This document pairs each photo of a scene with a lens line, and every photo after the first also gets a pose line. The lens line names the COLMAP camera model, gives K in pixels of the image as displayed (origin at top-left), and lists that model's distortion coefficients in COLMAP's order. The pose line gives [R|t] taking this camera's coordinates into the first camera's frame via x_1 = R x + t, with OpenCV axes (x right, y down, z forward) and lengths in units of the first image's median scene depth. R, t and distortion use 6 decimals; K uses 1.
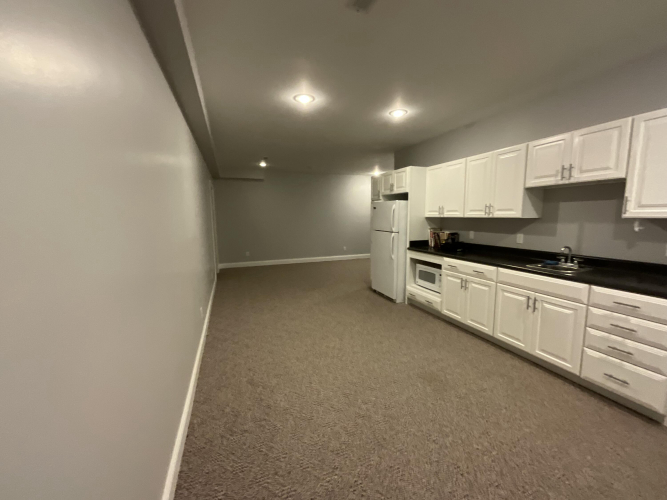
lens RADIAL K [[269.7, 0, 335.3], [0, 269.7, 247.8], [0, 0, 1]] dist [0.003566, -0.001480]
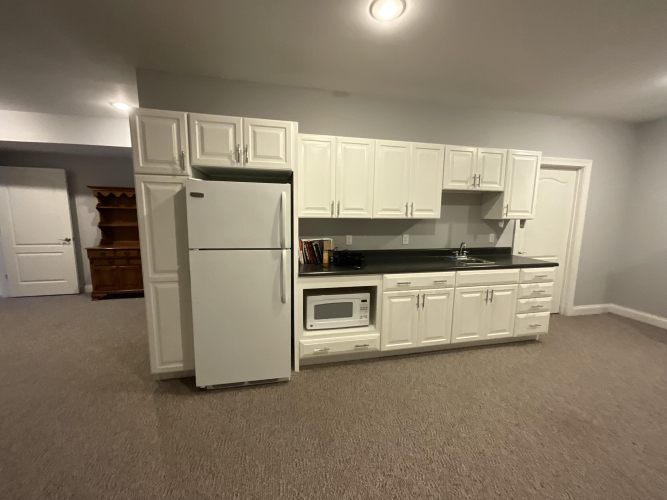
lens RADIAL K [[284.2, 0, 338.3], [0, 284.2, 250.3], [0, 0, 1]] dist [-0.003836, -0.000081]
pose [[0.132741, -0.116989, 0.984222, -0.395721], [0.106068, 0.988984, 0.103250, -0.135543], [-0.985459, 0.090689, 0.143687, 1.154438]]
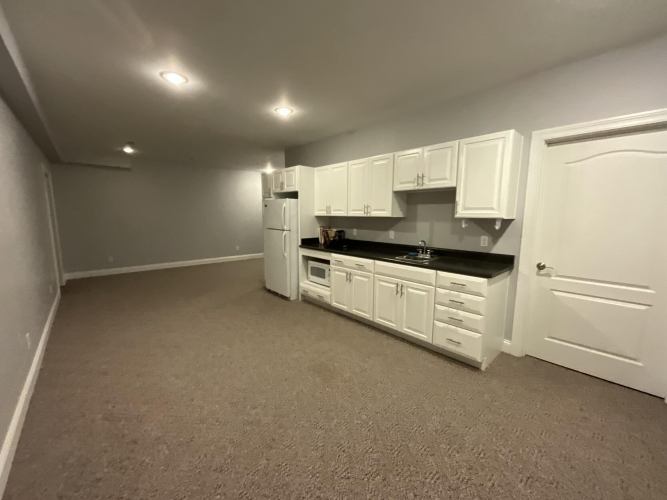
lens RADIAL K [[269.7, 0, 335.7], [0, 269.7, 249.5], [0, 0, 1]] dist [0.003566, -0.001480]
pose [[0.930928, -0.036408, 0.363384, 0.033702], [0.031719, 0.999319, 0.018866, 0.000005], [-0.363823, -0.006037, 0.931449, -0.001564]]
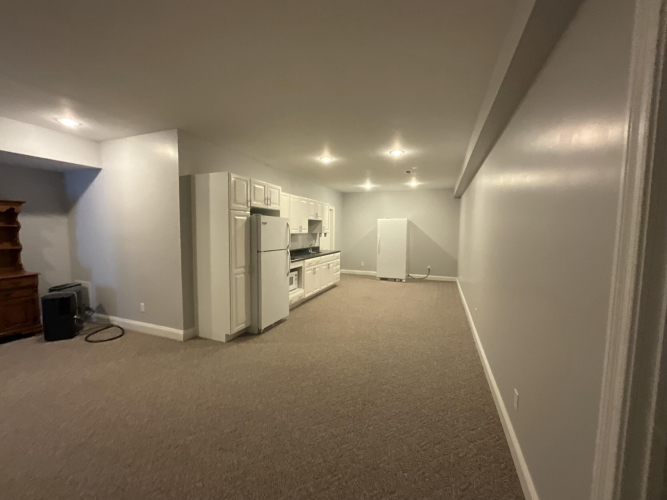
lens RADIAL K [[269.7, 0, 333.6], [0, 269.7, 252.3], [0, 0, 1]] dist [0.003566, -0.001480]
pose [[-0.741214, -0.045345, 0.669736, -0.814407], [0.085461, 0.983222, 0.161152, -0.268121], [-0.665807, 0.176684, -0.724903, 2.255000]]
